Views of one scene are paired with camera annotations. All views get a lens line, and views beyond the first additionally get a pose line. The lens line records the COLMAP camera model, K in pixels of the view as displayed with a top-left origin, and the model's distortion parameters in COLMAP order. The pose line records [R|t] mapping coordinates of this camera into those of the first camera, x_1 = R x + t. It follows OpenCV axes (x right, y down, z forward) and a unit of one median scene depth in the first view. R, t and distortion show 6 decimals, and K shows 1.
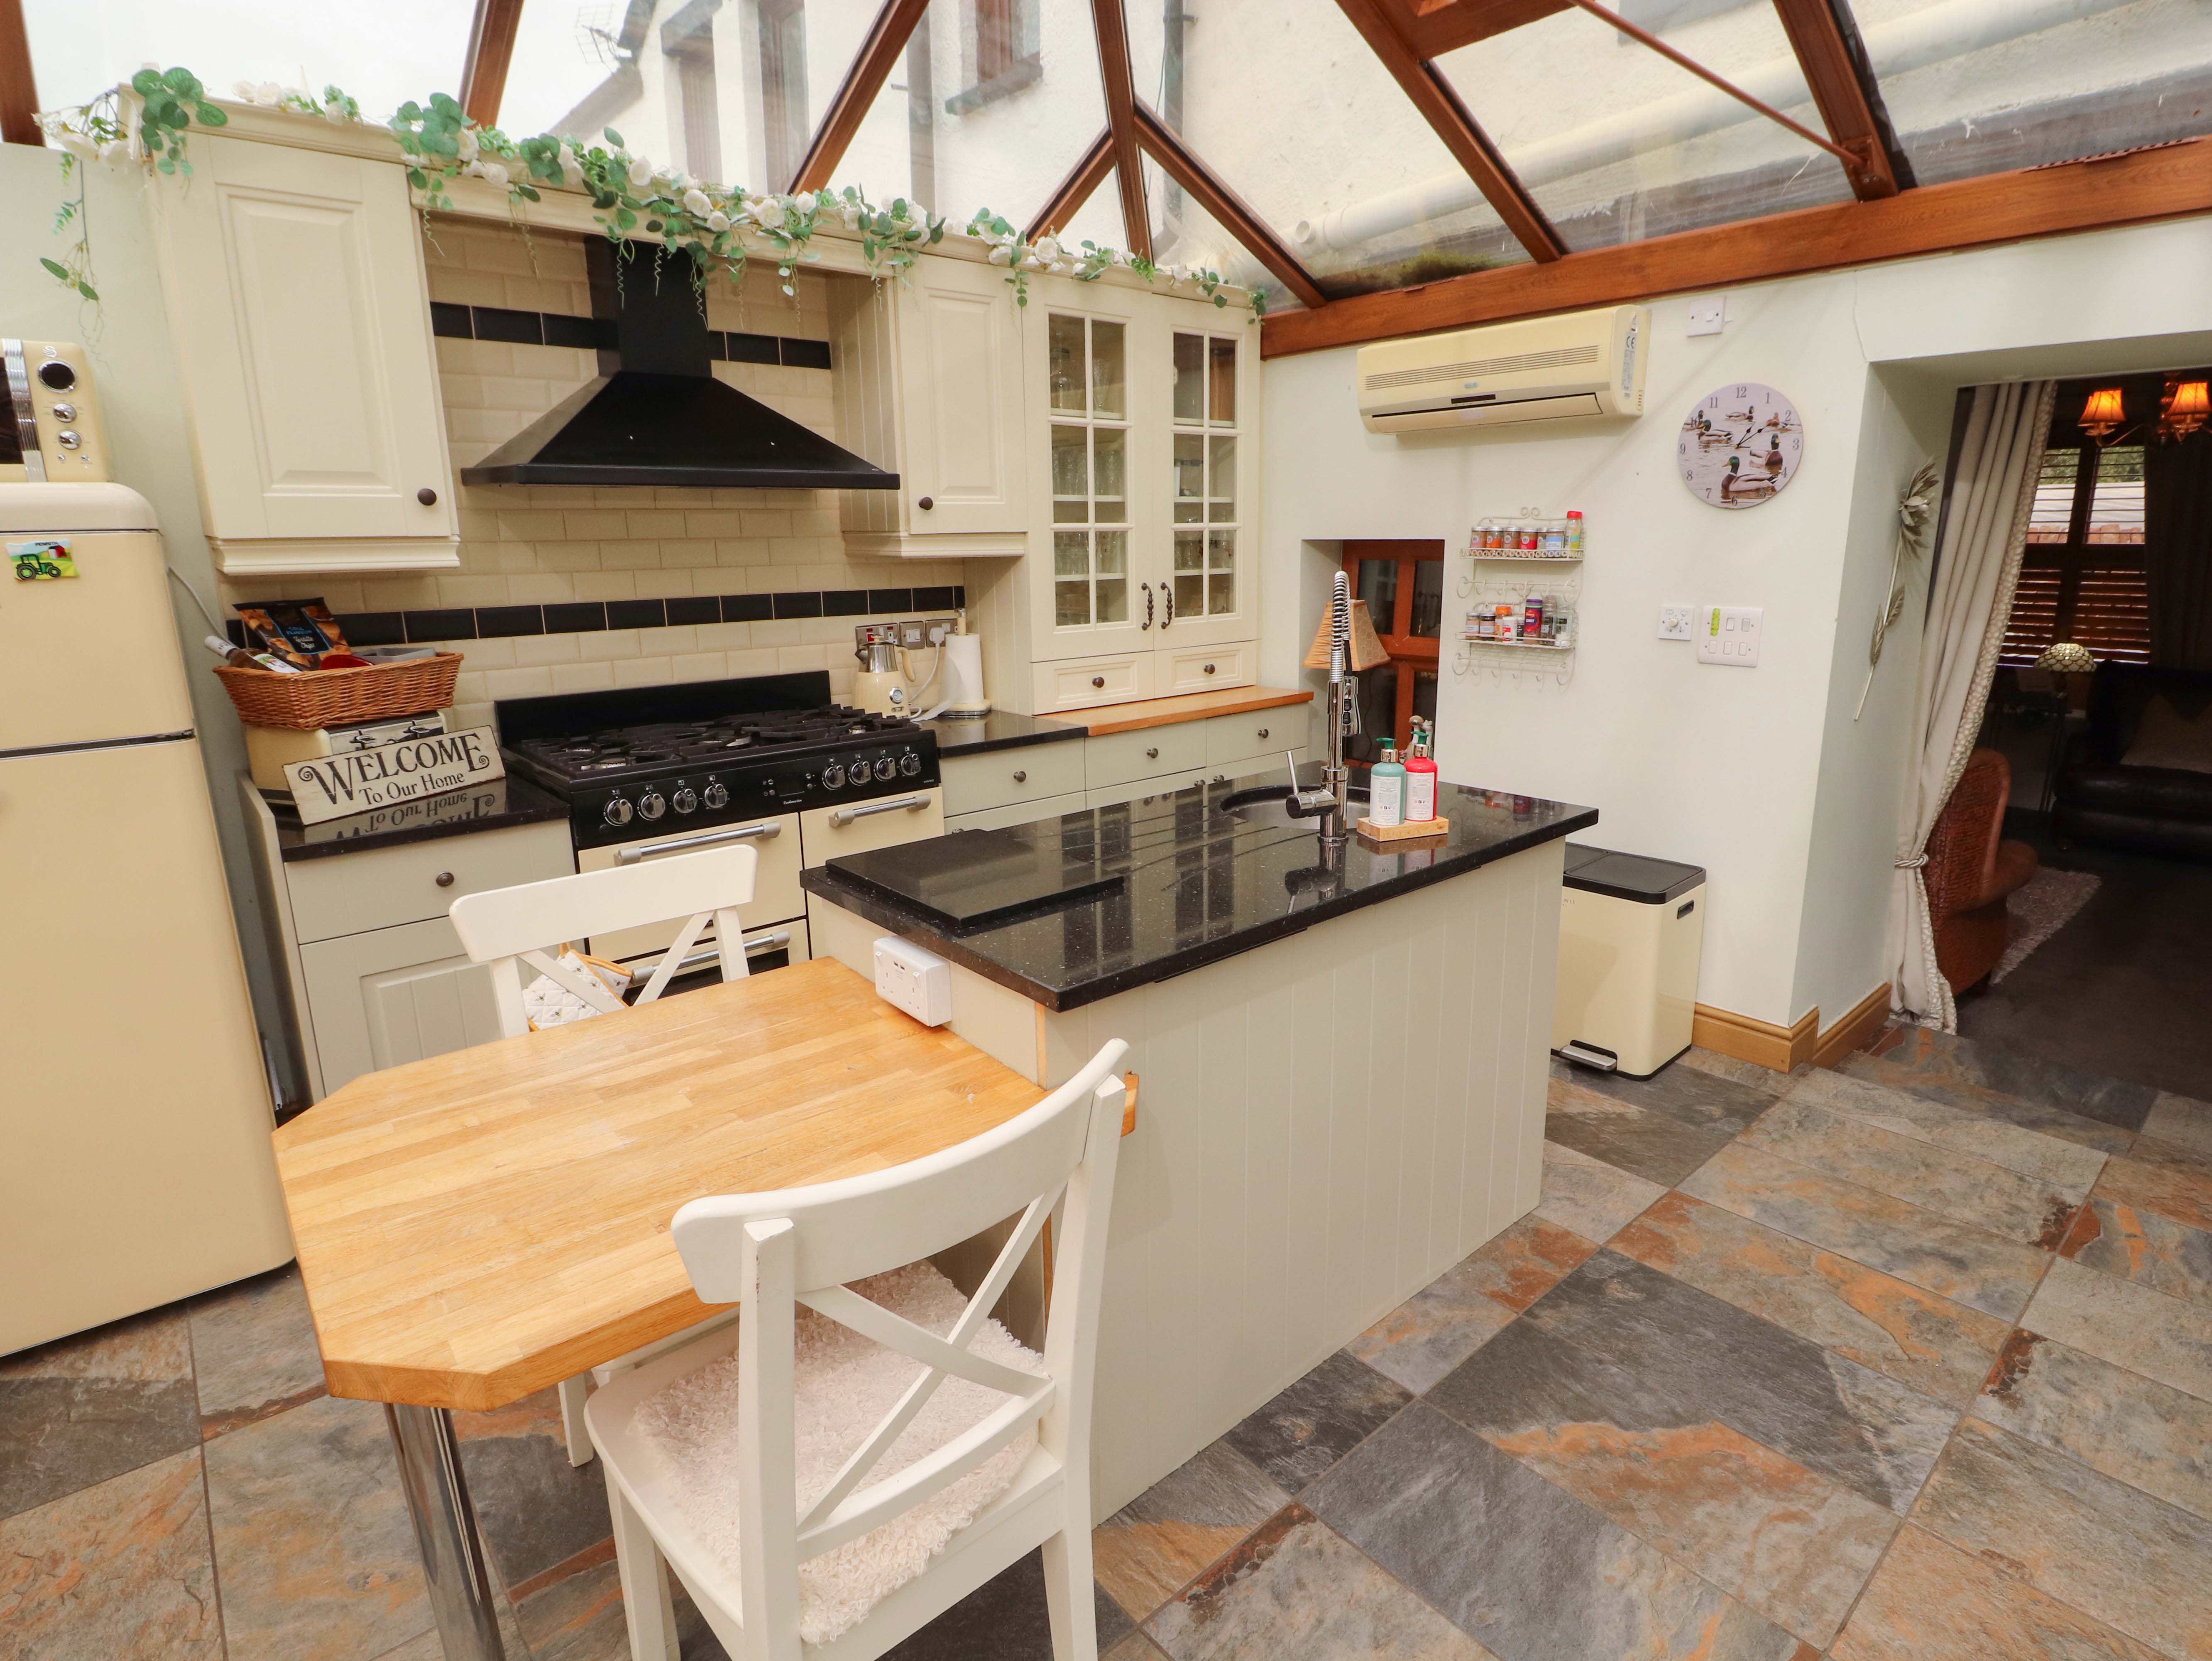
lens RADIAL K [[1144.7, 0, 1124.0], [0, 1144.7, 791.8], [0, 0, 1]] dist [0.002666, -0.014799]
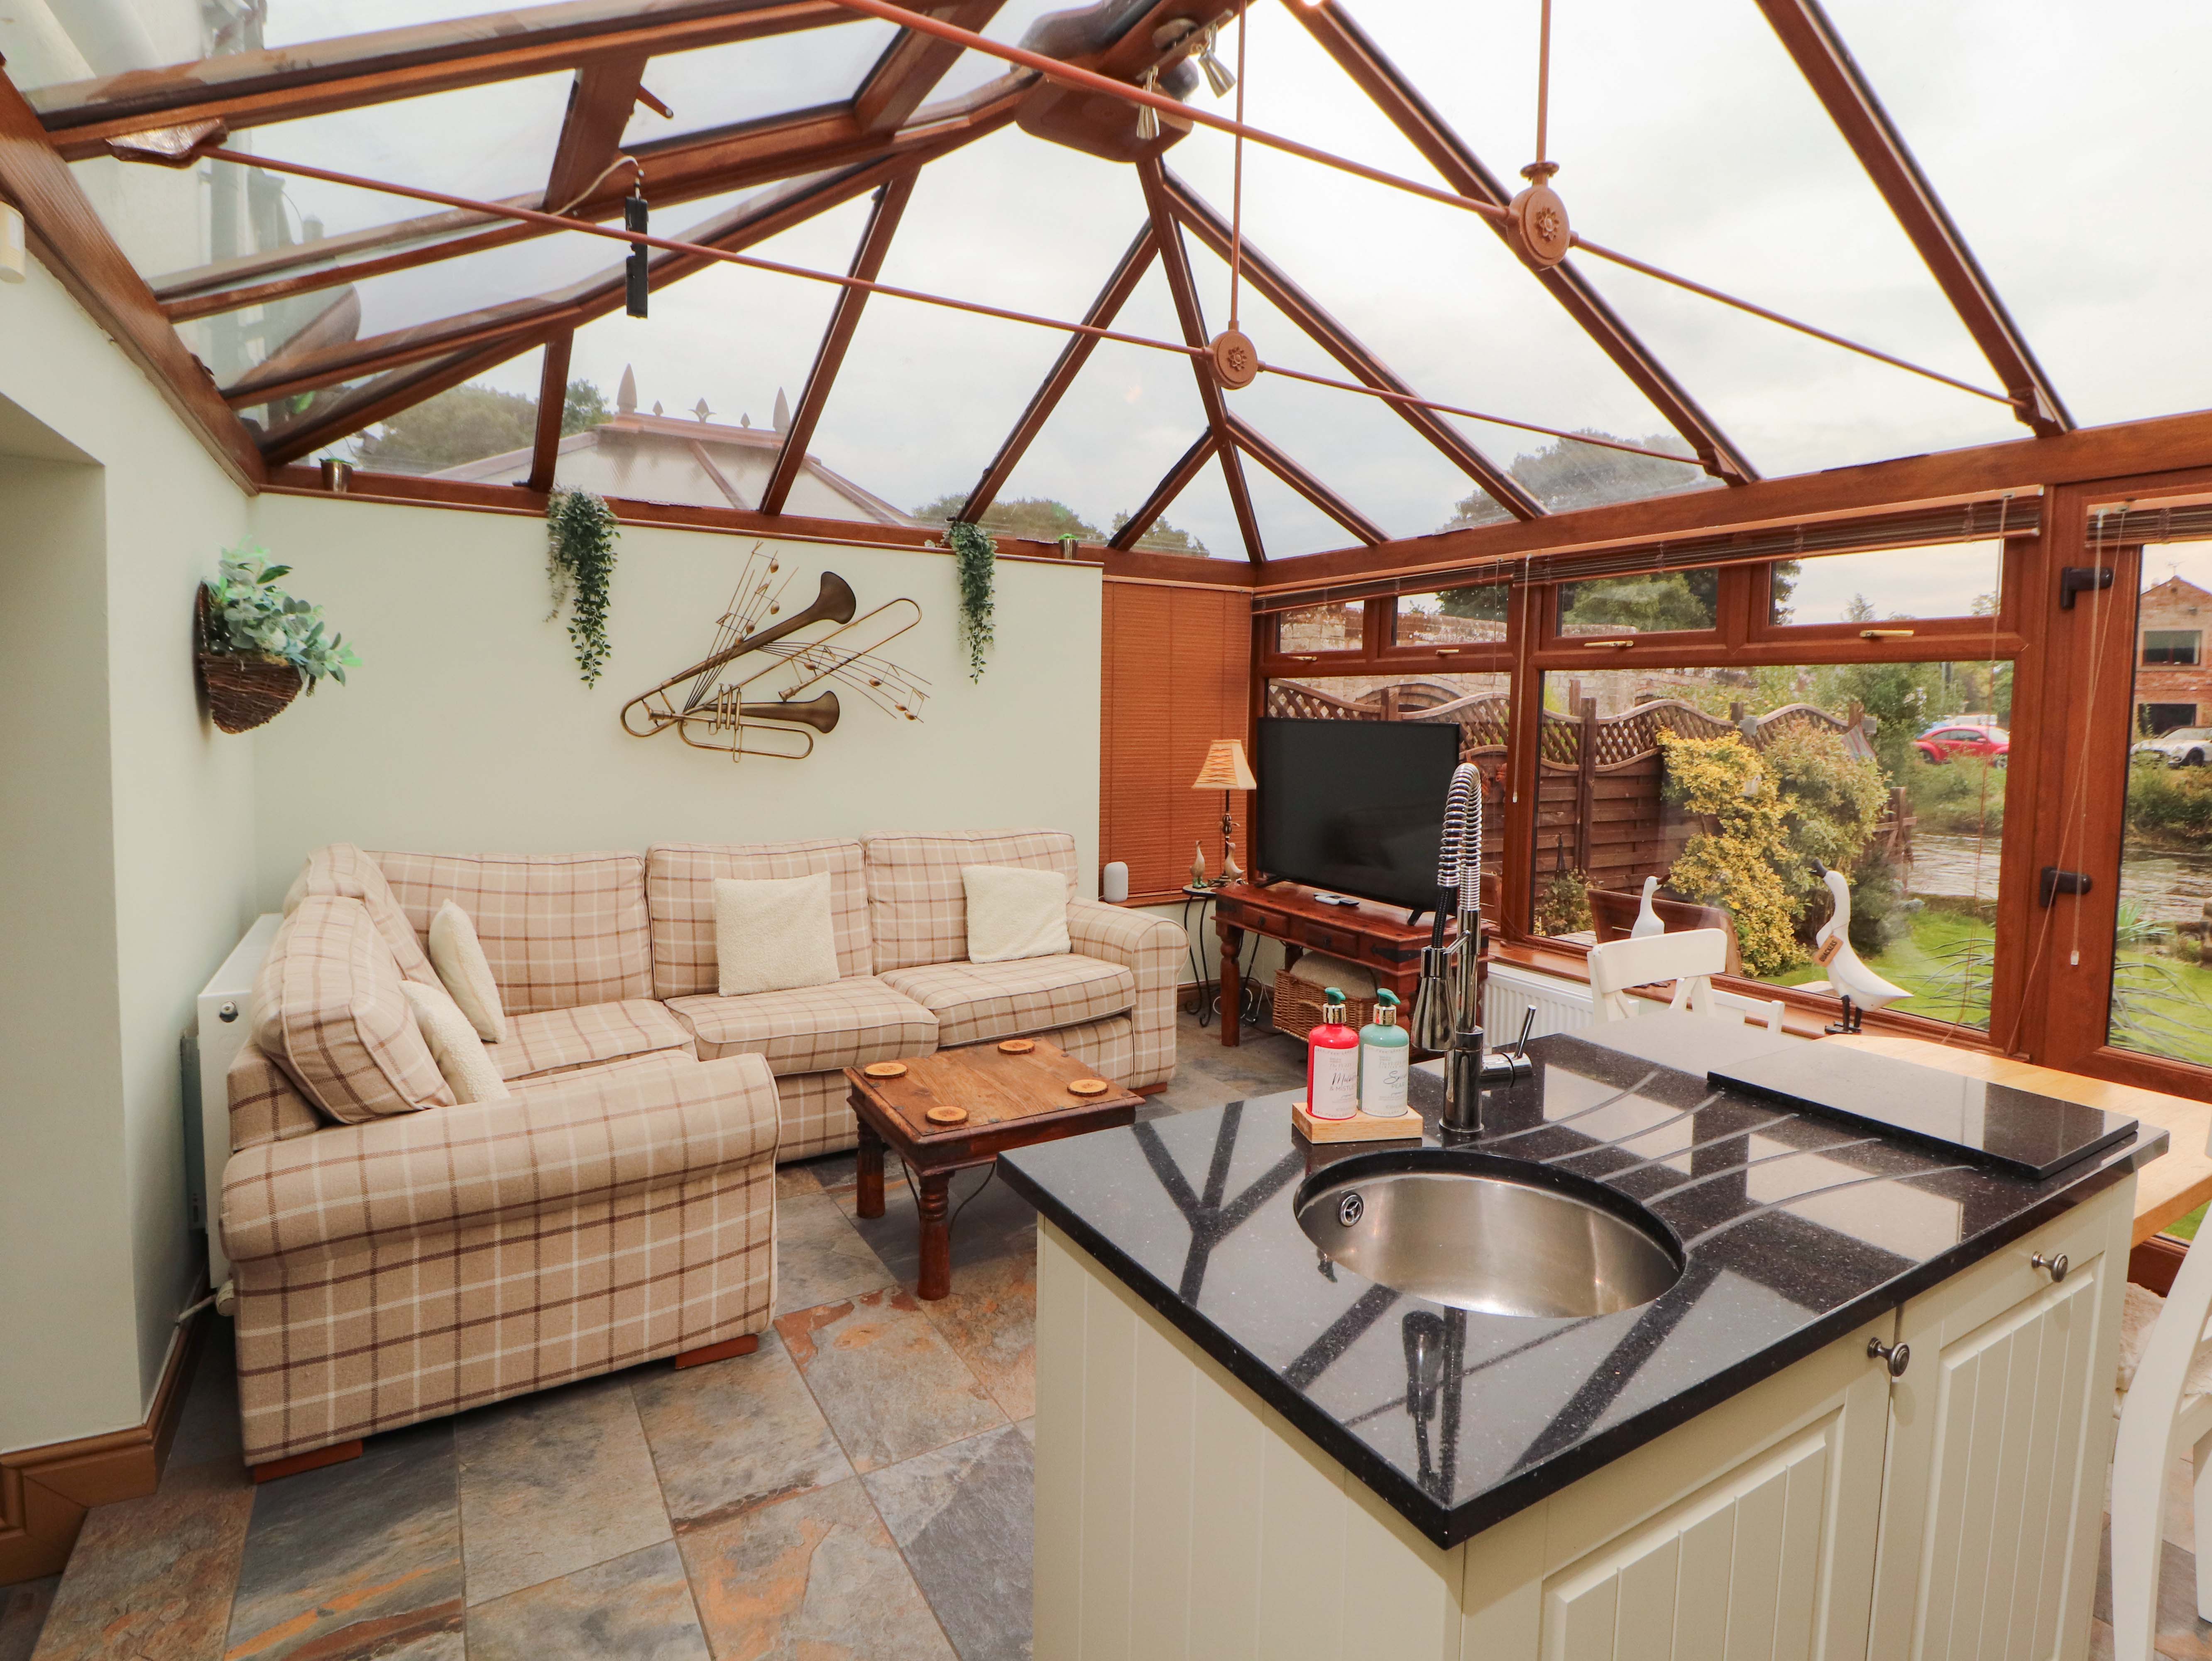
lens RADIAL K [[1143.2, 0, 1134.6], [0, 1143.2, 777.5], [0, 0, 1]] dist [-0.000230, -0.014843]
pose [[-0.987562, -0.009108, 0.156964, 0.244916], [0.034301, 0.961793, 0.271620, -0.329249], [-0.153440, 0.273626, -0.949518, 1.480786]]
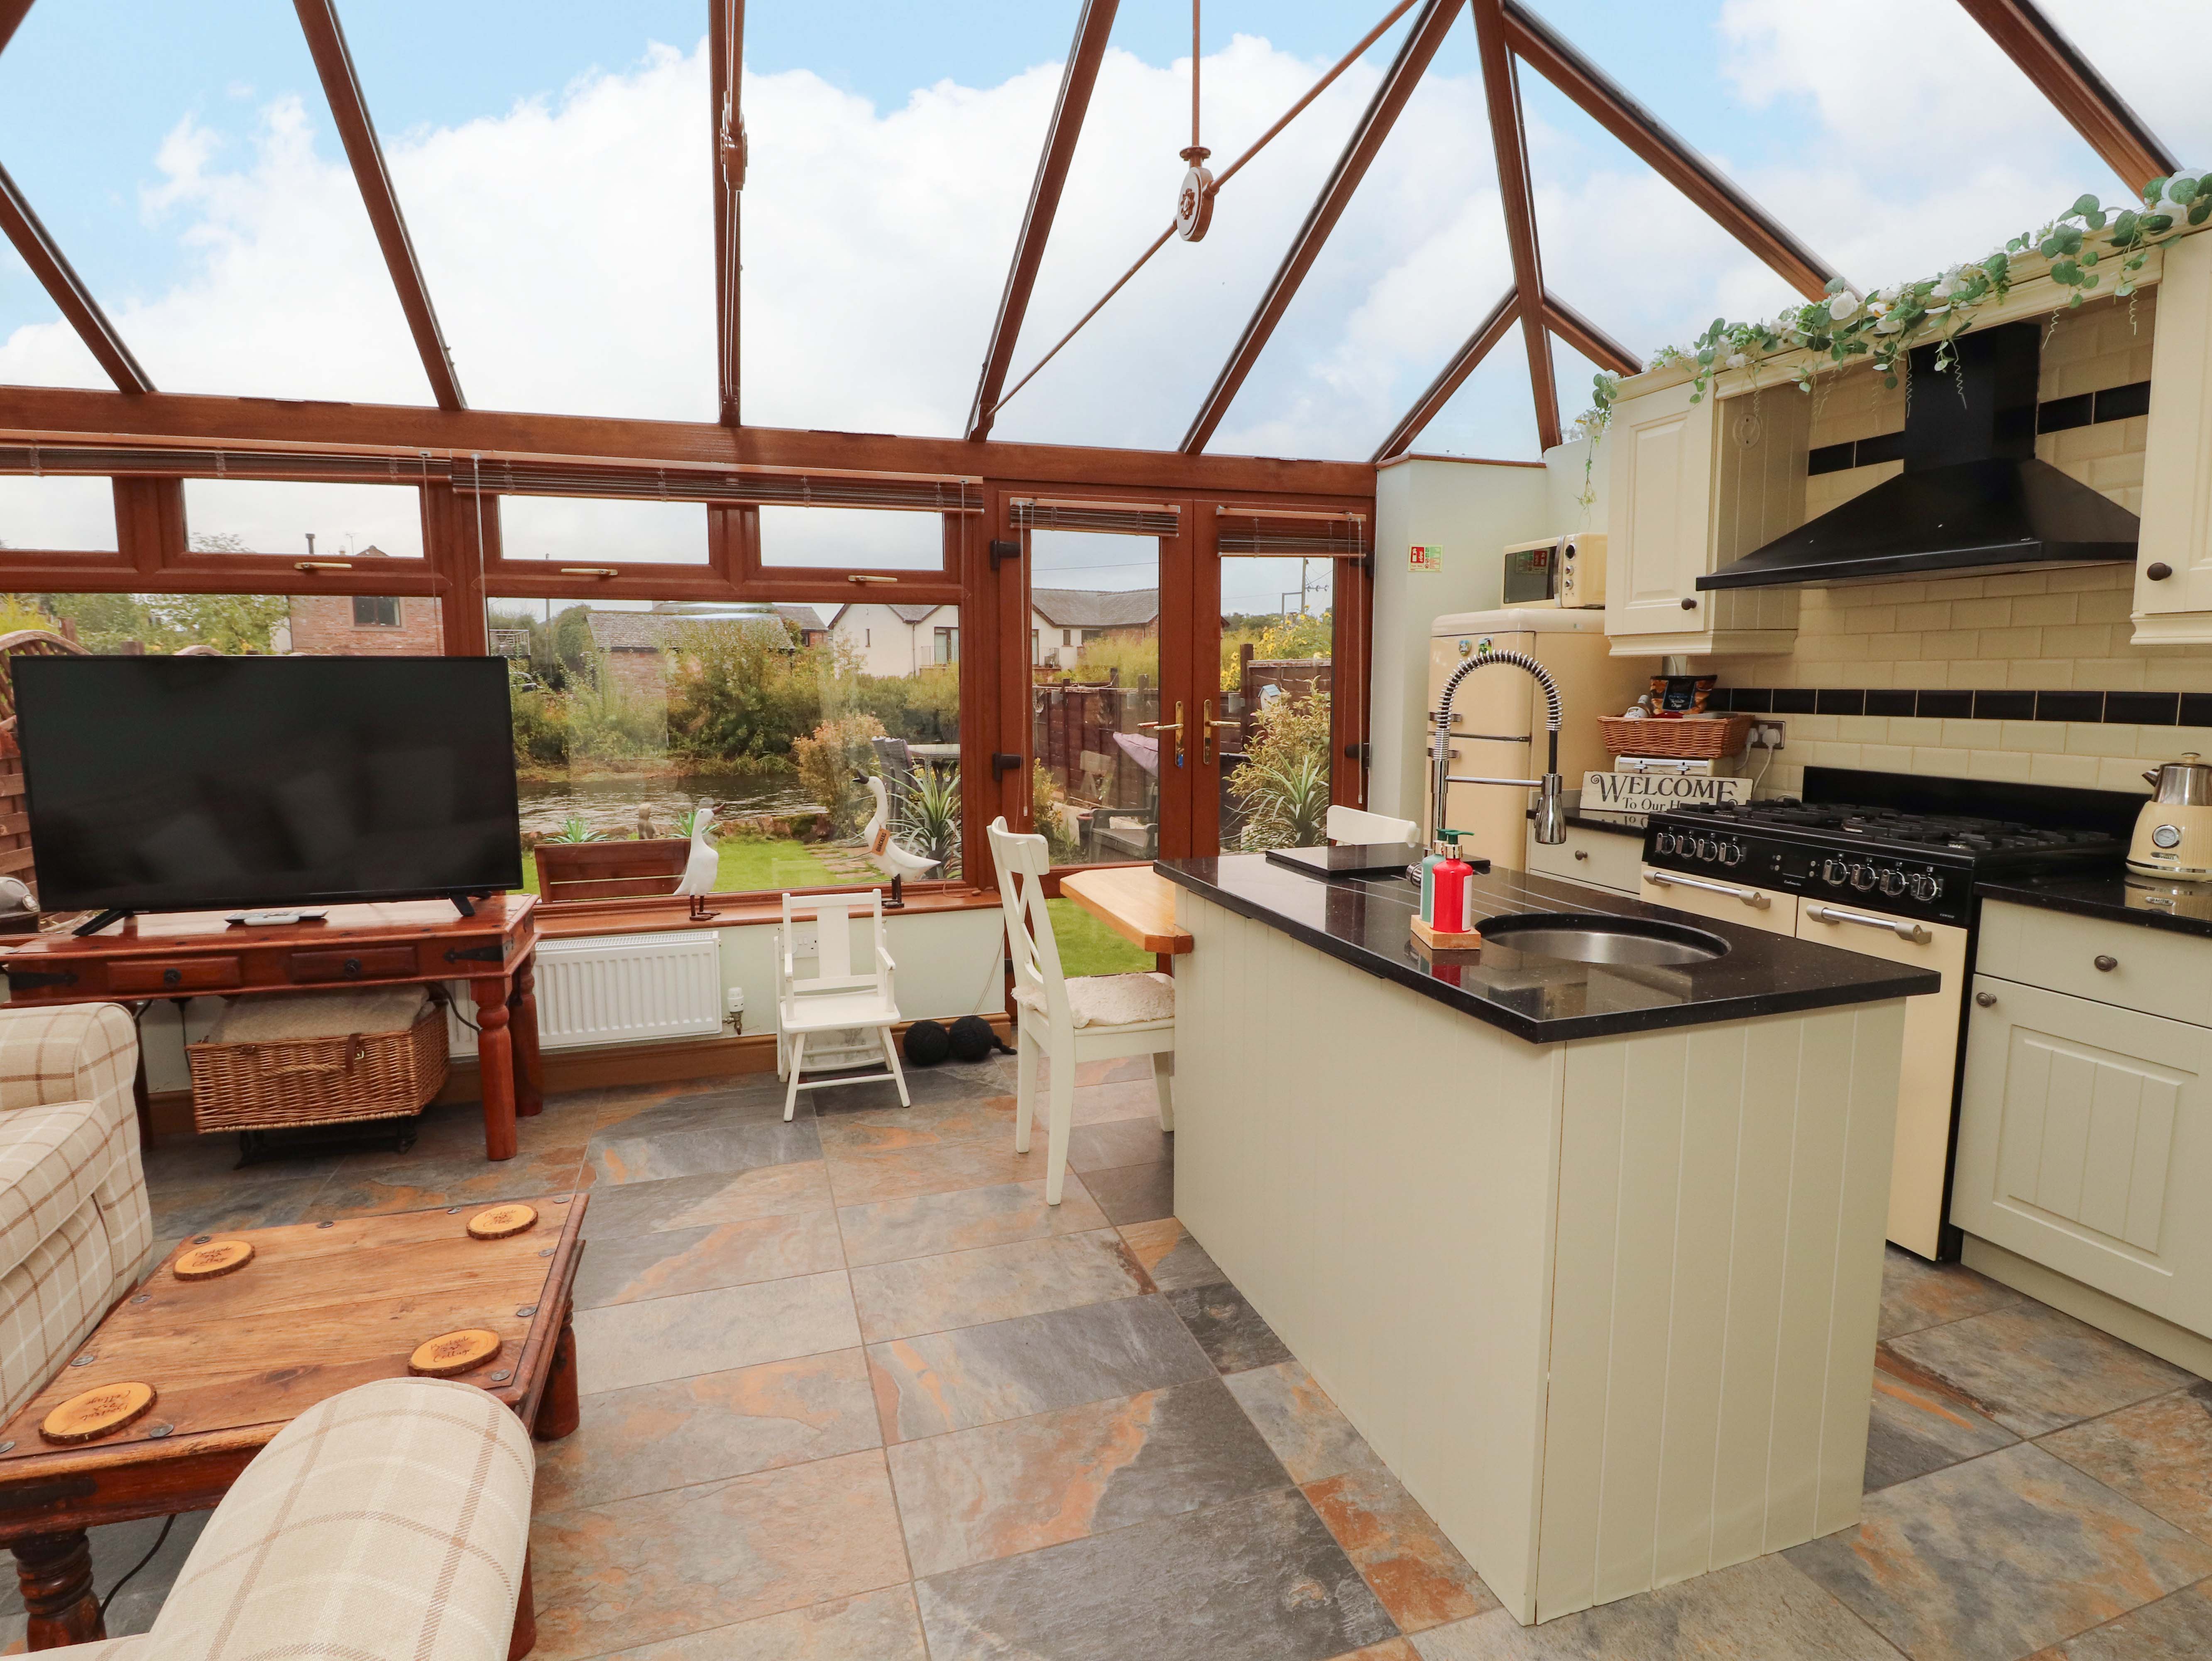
lens RADIAL K [[1144.1, 0, 1111.6], [0, 1144.1, 822.0], [0, 0, 1]] dist [-0.000094, -0.014163]
pose [[-0.380706, 0.130360, -0.915461, 1.044937], [-0.193055, 0.956991, 0.216558, -0.177493], [0.904319, 0.259180, -0.339166, 0.953235]]
